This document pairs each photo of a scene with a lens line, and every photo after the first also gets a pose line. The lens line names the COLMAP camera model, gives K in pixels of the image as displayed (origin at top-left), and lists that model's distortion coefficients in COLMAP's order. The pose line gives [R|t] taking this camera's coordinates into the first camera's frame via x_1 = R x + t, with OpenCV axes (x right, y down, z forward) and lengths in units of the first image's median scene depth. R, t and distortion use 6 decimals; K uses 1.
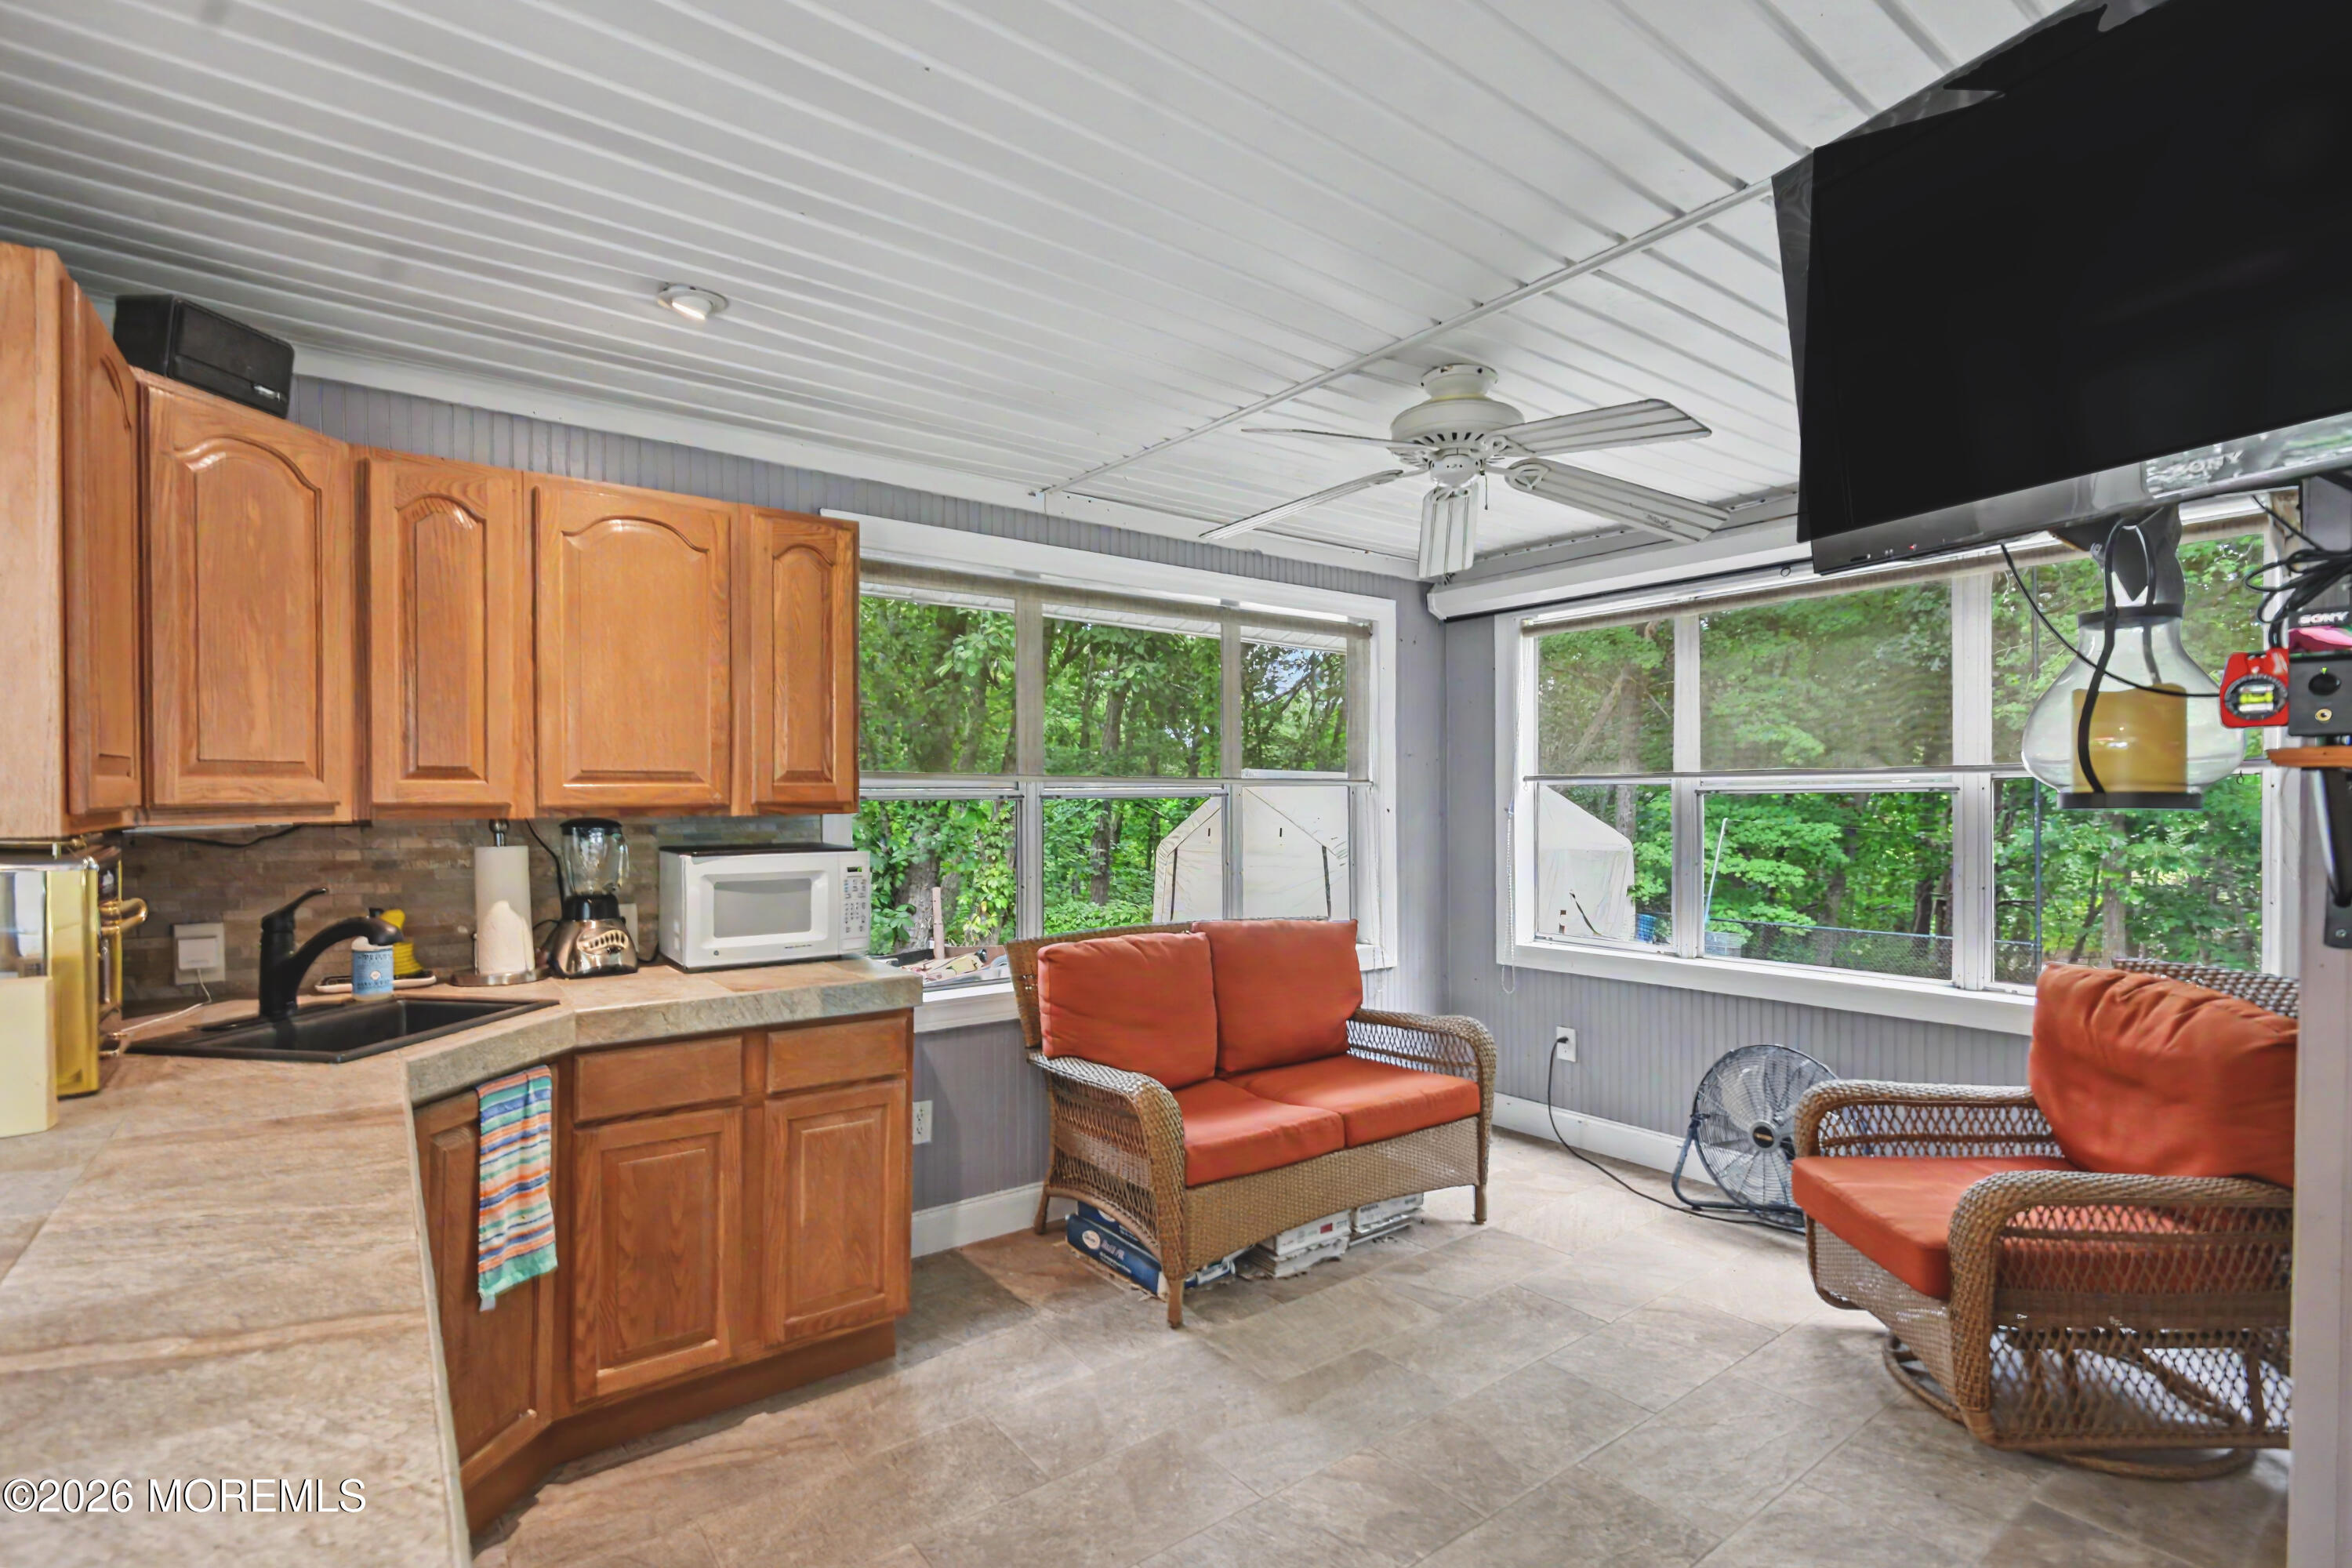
lens RADIAL K [[1081.1, 0, 1175.1], [0, 1081.1, 804.2], [0, 0, 1]] dist [0.002861, 0.000306]
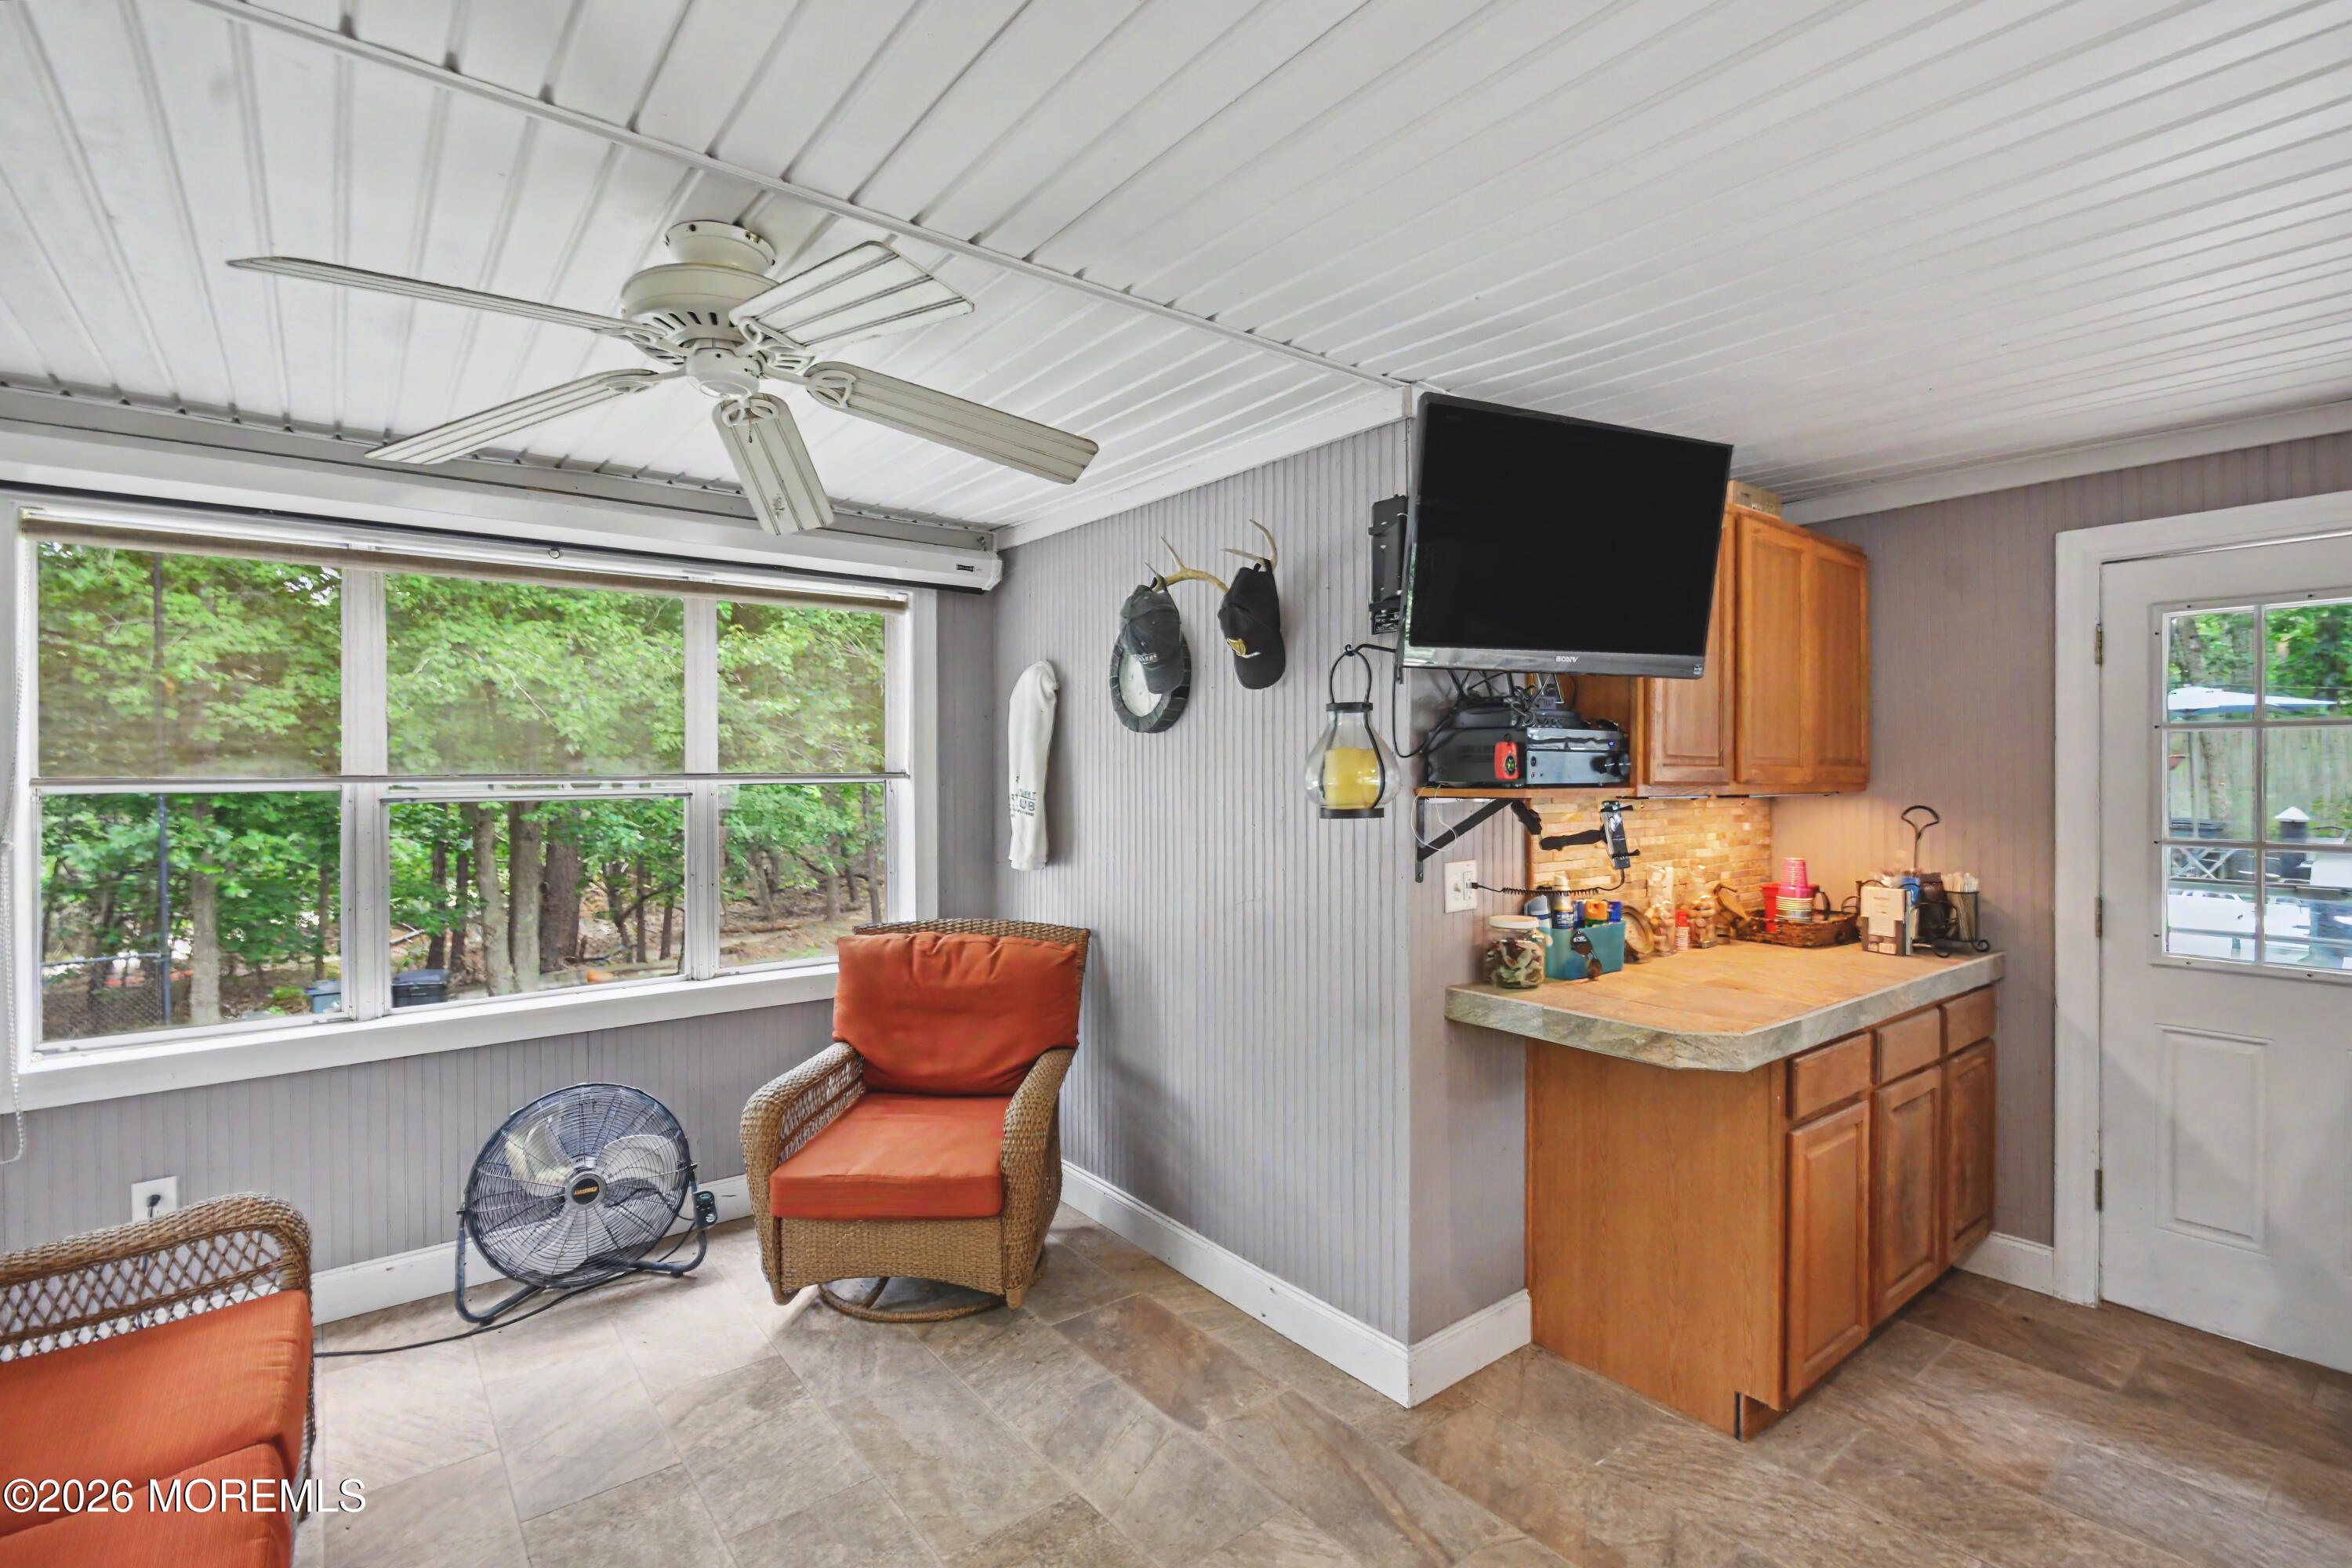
lens RADIAL K [[1081.1, 0, 1159.1], [0, 1081.1, 776.5], [0, 0, 1]] dist [0.002861, 0.000306]
pose [[-0.000376, -0.000738, 1.000000, -0.401827], [0.012239, 0.999925, 0.000742, -0.030883], [-0.999925, 0.012239, -0.000366, 0.617224]]
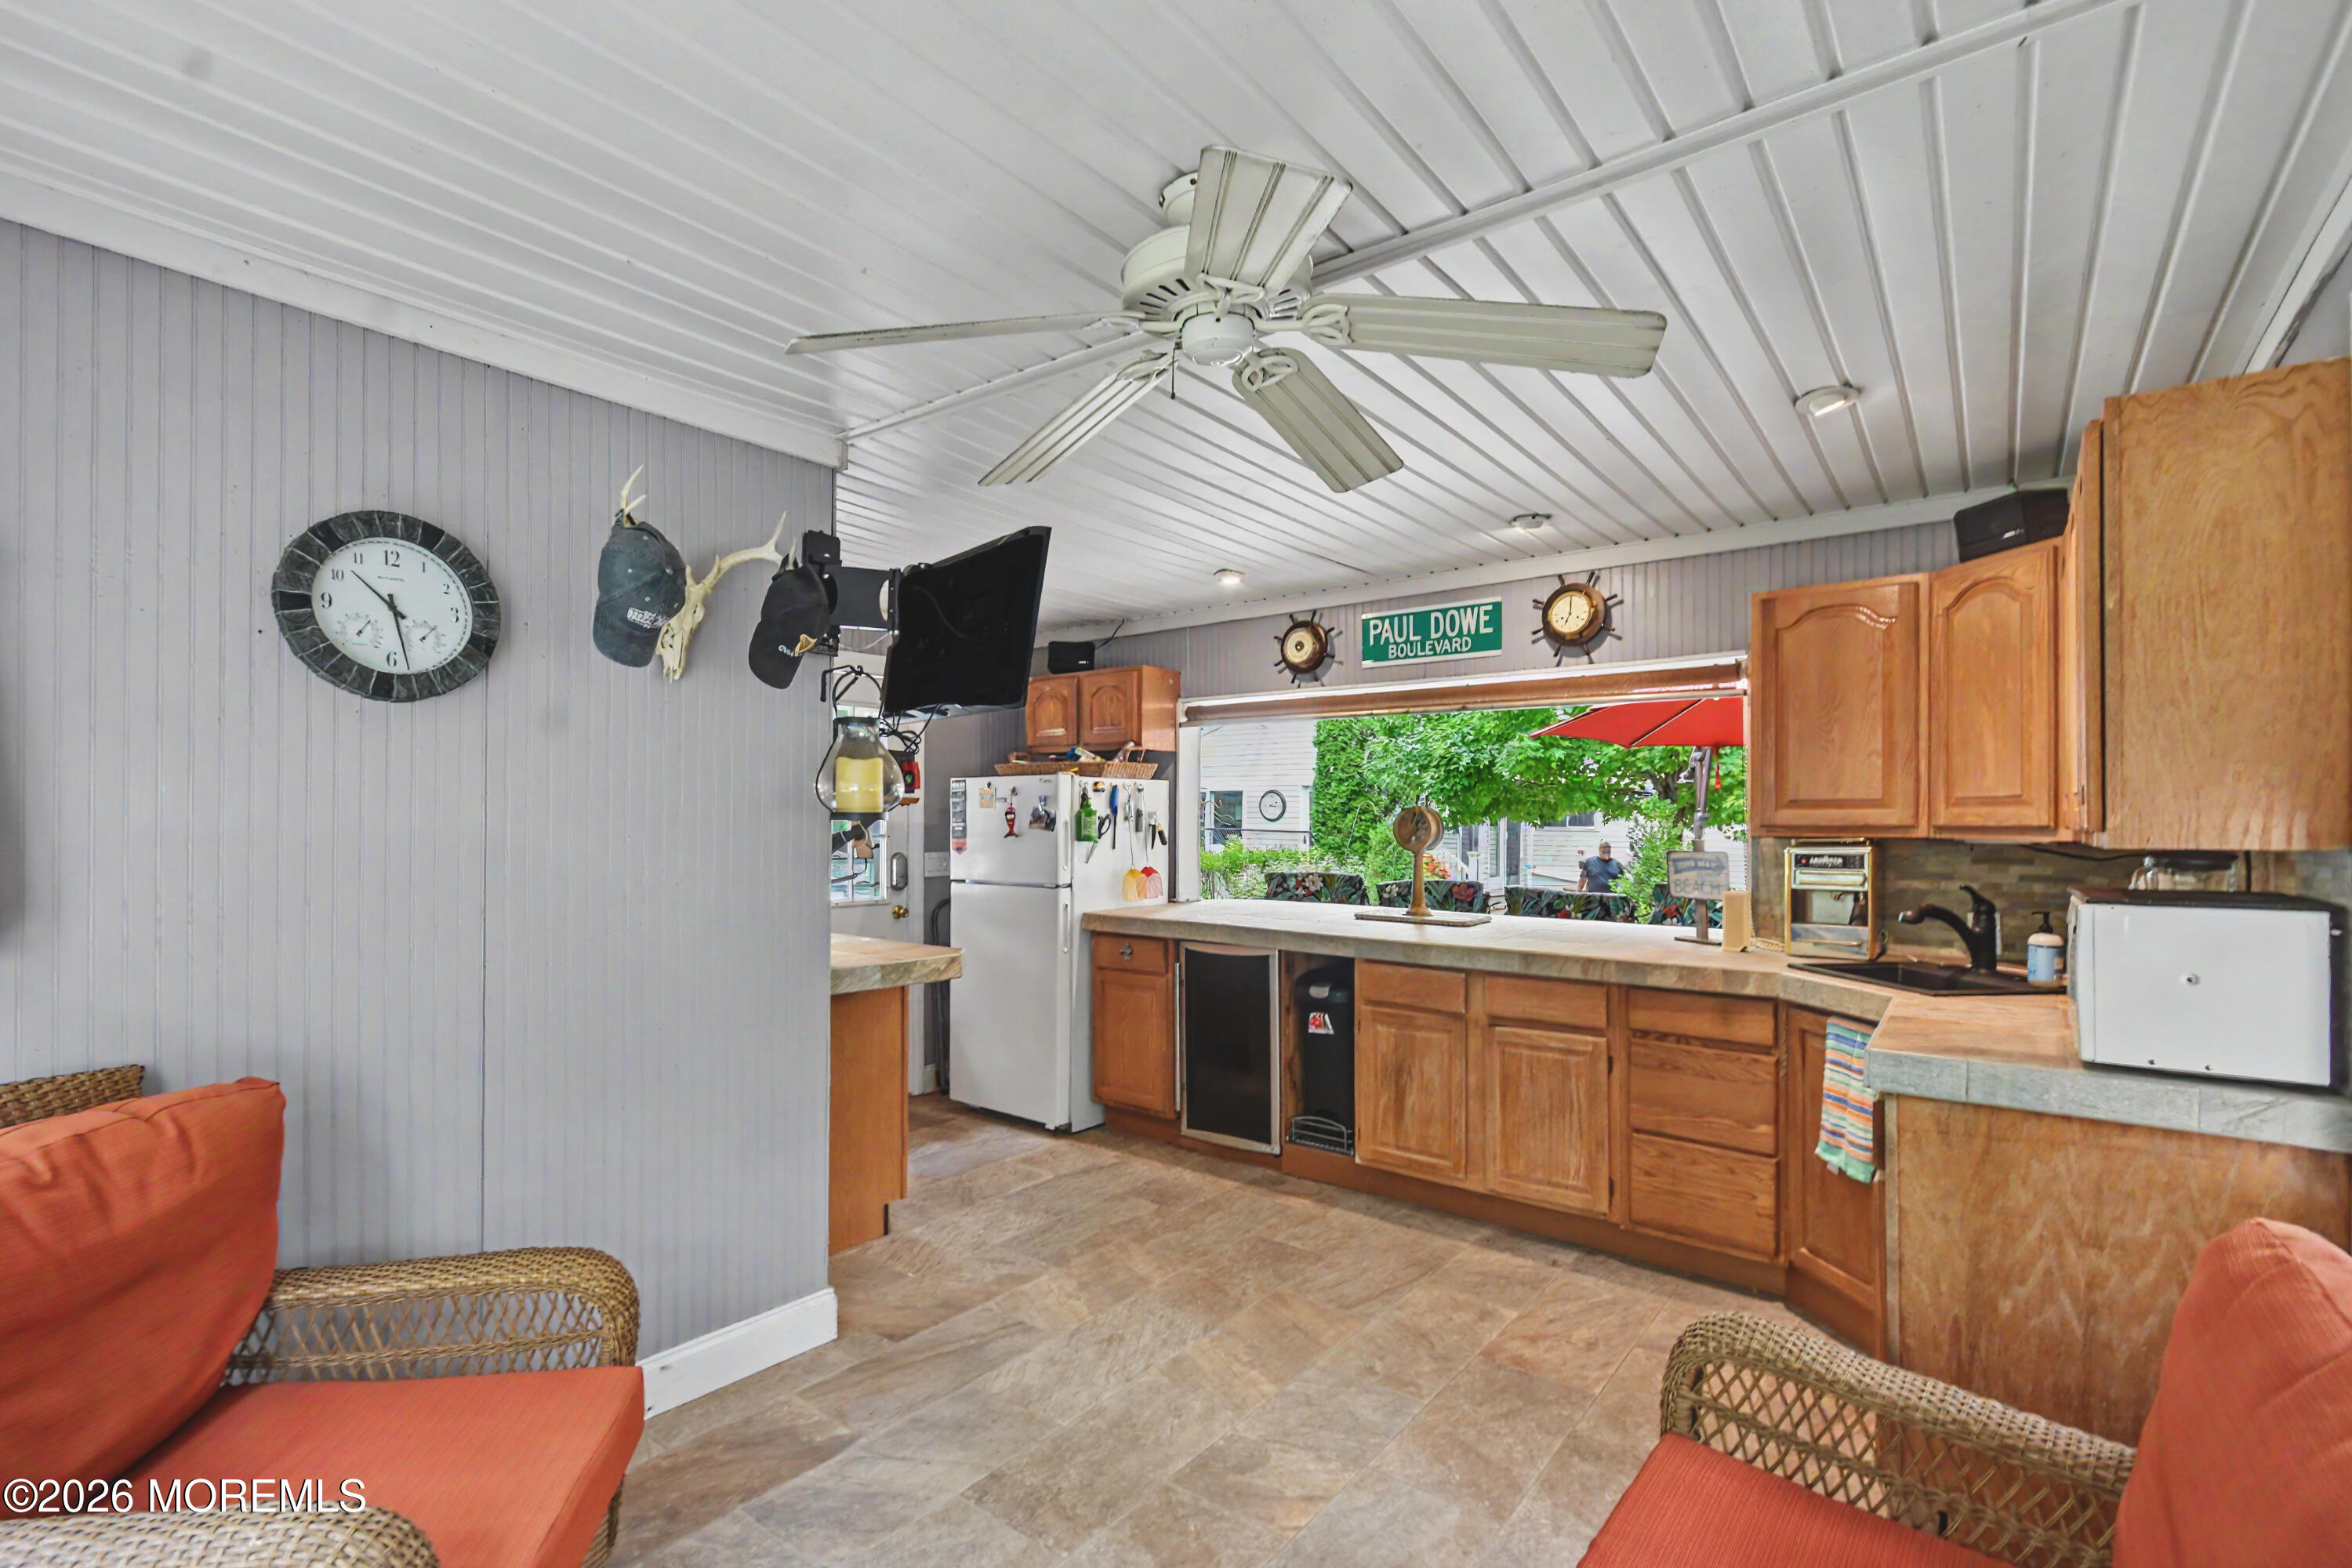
lens RADIAL K [[1081.1, 0, 1169.6], [0, 1081.1, 799.0], [0, 0, 1]] dist [0.002861, 0.000306]
pose [[-0.968288, -0.010424, -0.249618, 0.394056], [-0.006544, 0.999845, -0.016370, -0.003270], [0.249750, -0.014218, -0.968206, 1.441757]]
